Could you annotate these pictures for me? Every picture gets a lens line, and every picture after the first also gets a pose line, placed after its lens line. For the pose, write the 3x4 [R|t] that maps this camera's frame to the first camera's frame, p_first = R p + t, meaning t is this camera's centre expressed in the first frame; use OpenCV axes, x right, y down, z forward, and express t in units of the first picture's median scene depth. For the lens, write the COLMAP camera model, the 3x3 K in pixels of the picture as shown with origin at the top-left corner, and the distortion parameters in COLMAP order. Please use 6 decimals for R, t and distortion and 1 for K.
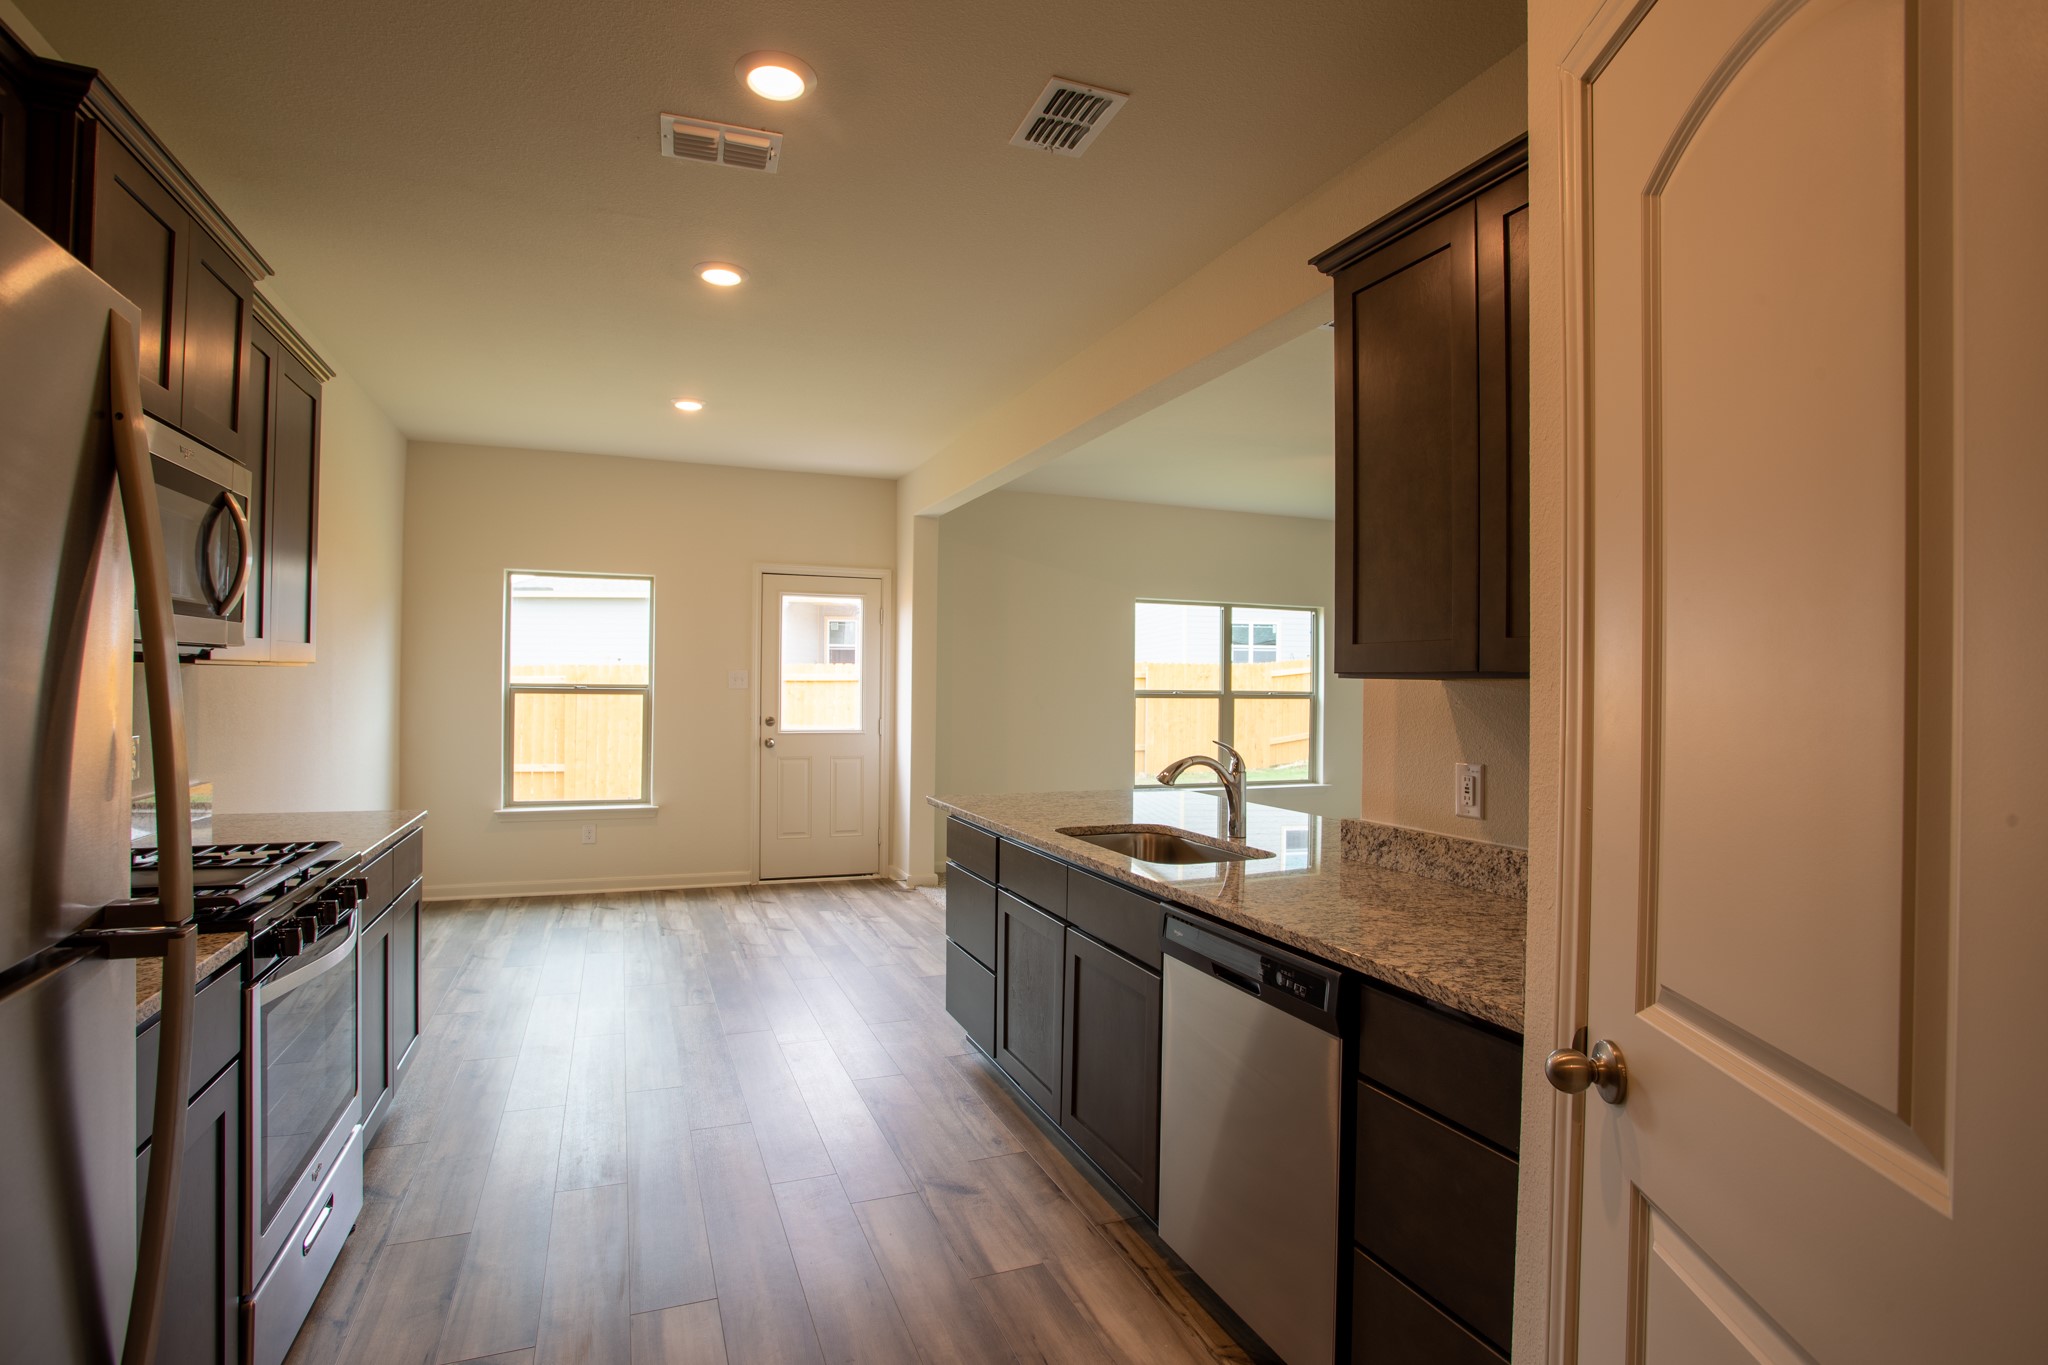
lens RADIAL K [[998.6, 0, 1013.1], [0, 998.6, 689.4], [0, 0, 1]] dist [-0.067747, 0.026572]
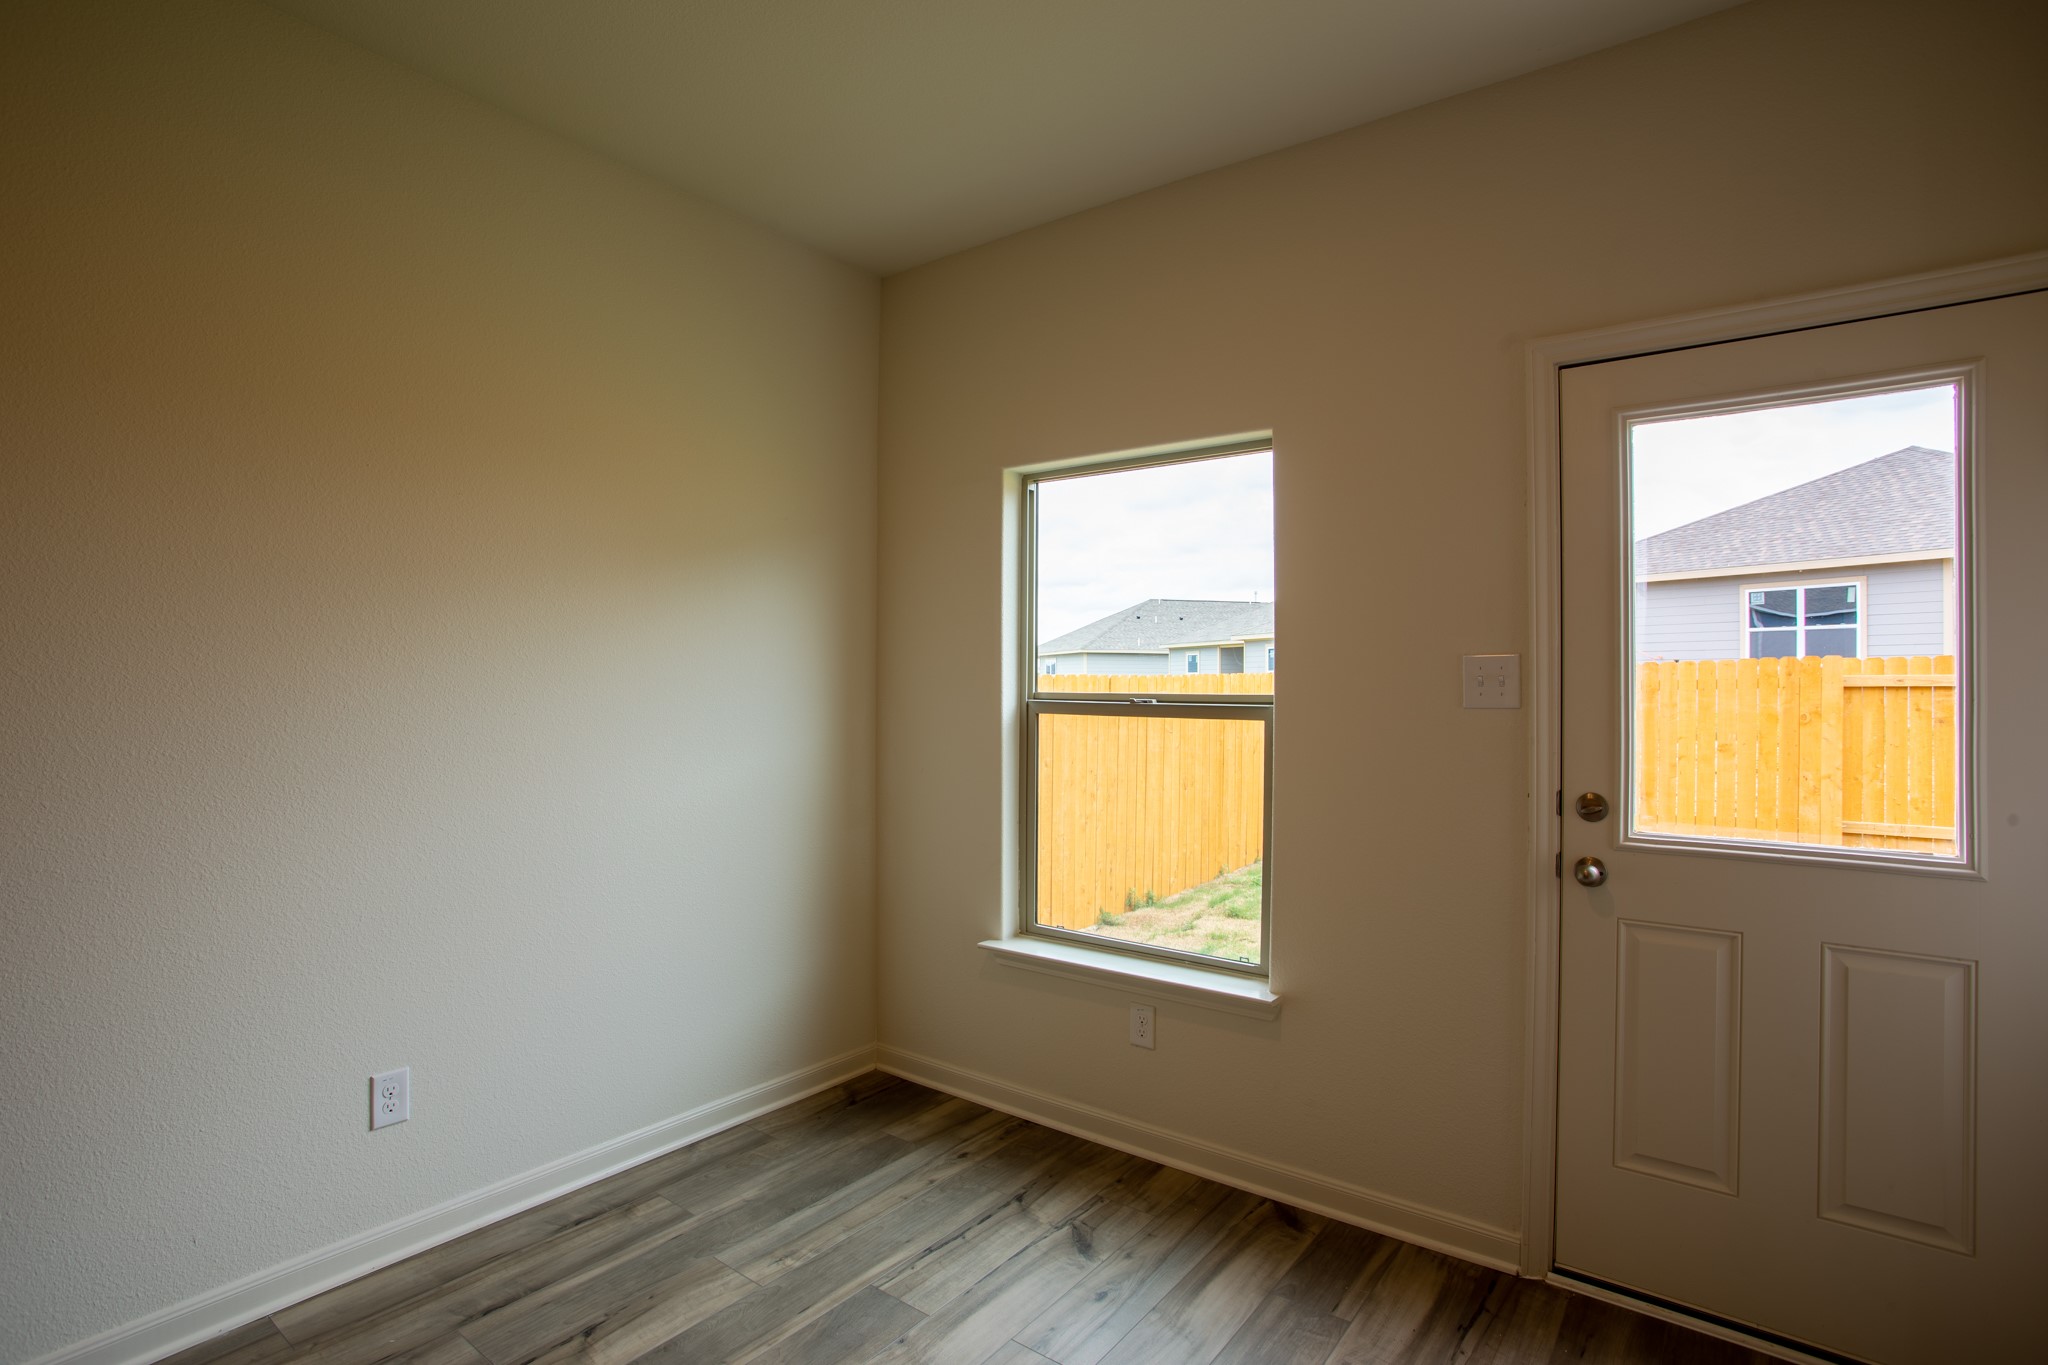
lens RADIAL K [[998.6, 0, 1005.2], [0, 998.6, 671.7], [0, 0, 1]] dist [-0.067747, 0.026572]
pose [[0.511569, -0.020794, -0.858991, -0.066052], [-0.002375, 0.999669, -0.025614, -0.003982], [0.859239, 0.015144, 0.511350, 0.687156]]
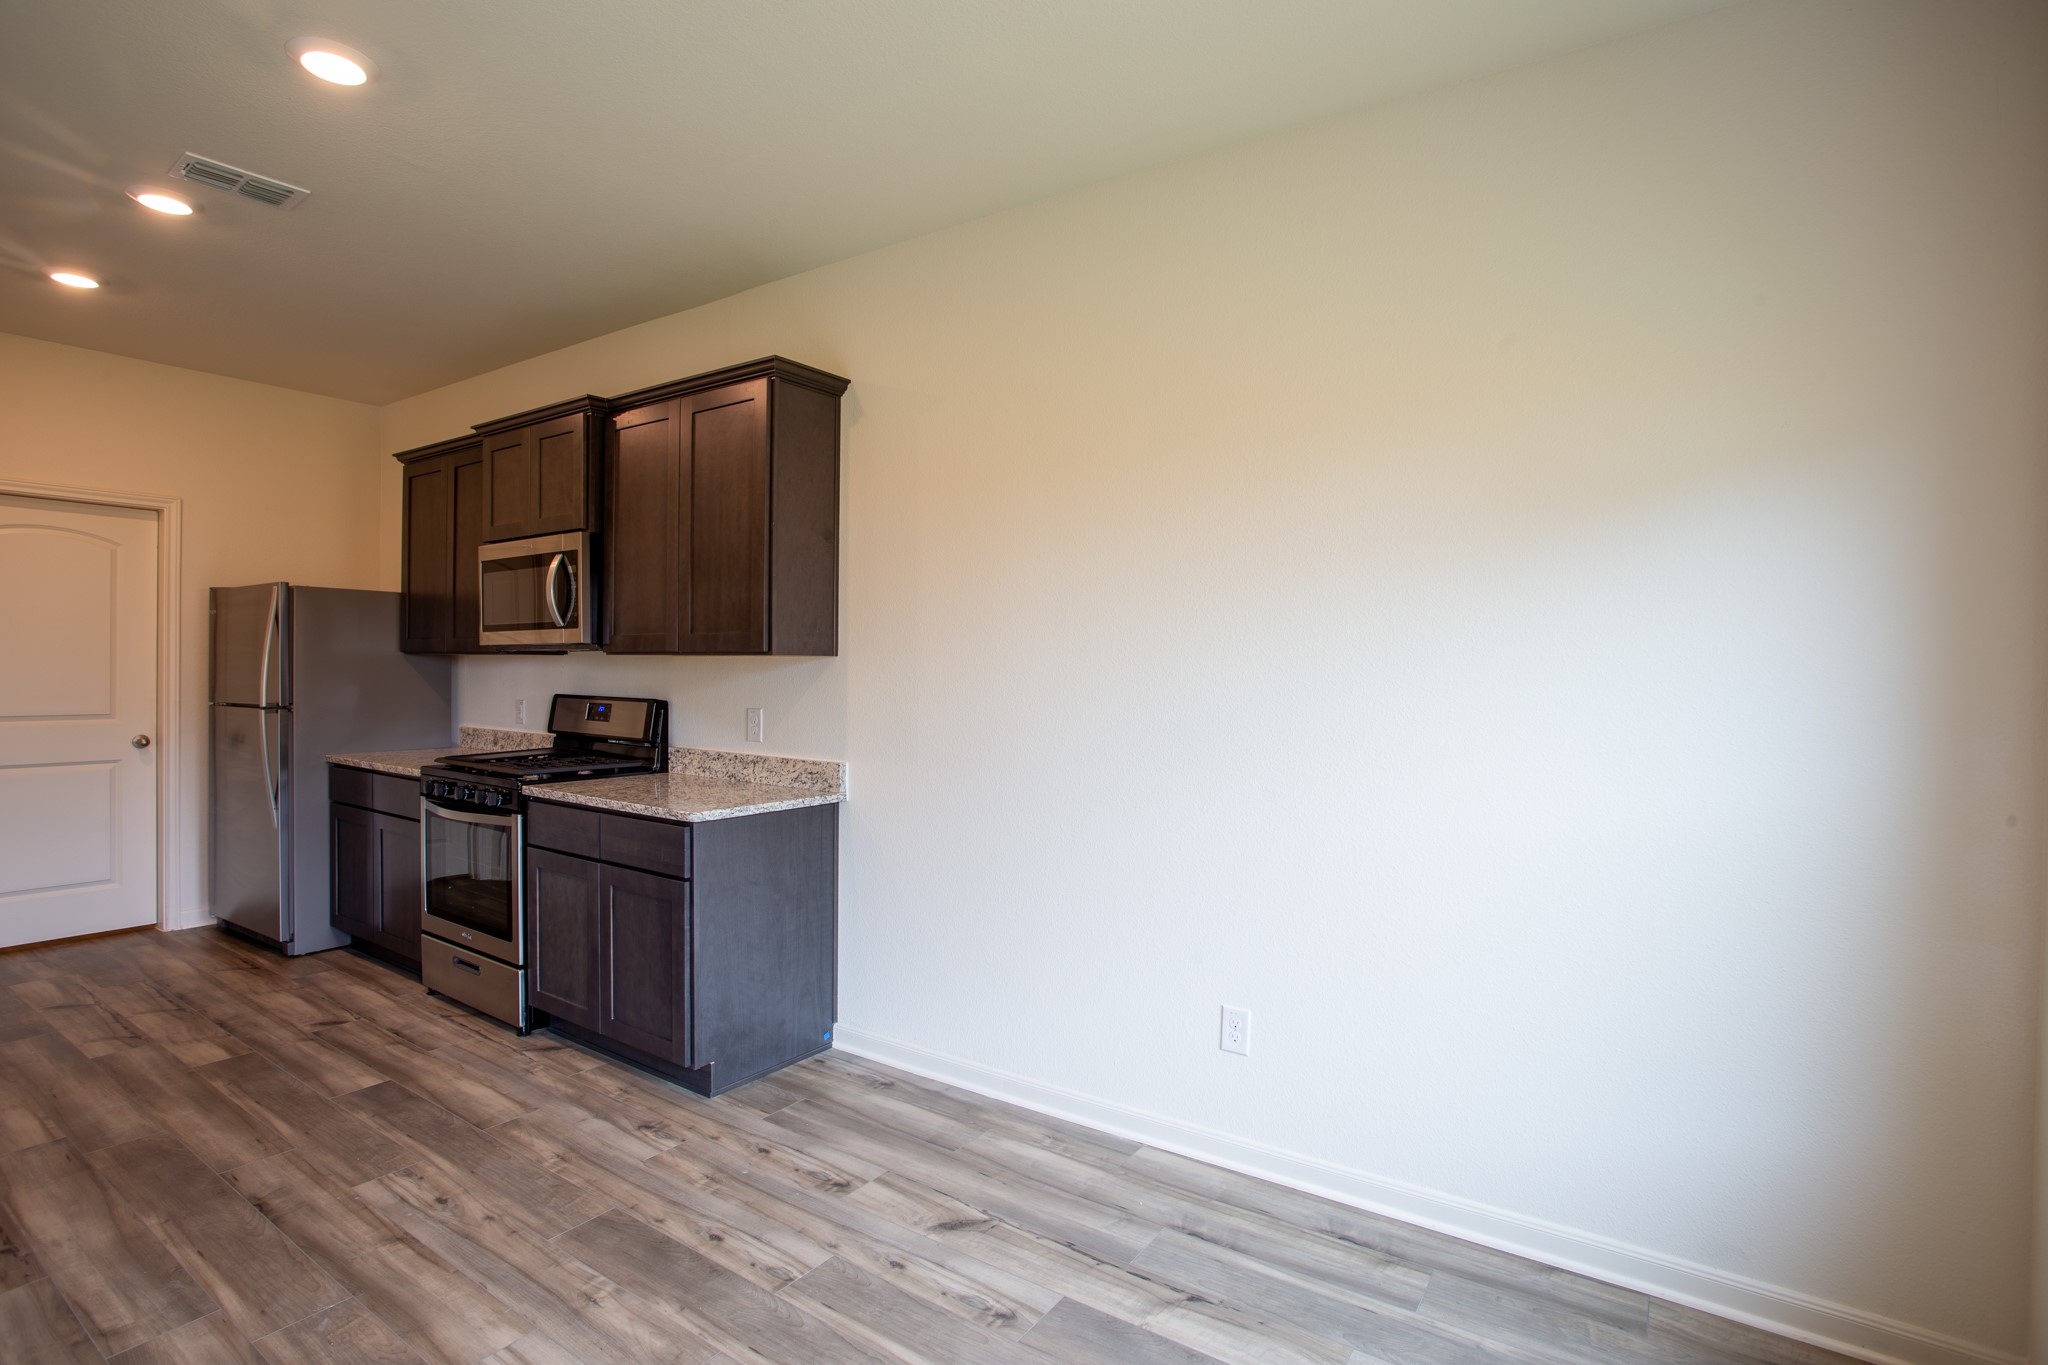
lens RADIAL K [[998.6, 0, 1015.8], [0, 998.6, 677.2], [0, 0, 1]] dist [-0.067747, 0.026572]
pose [[-0.828703, -0.018567, -0.559381, -0.169022], [-0.026007, 0.999647, 0.005348, -0.006047], [0.559084, 0.018980, -0.828894, 0.958712]]
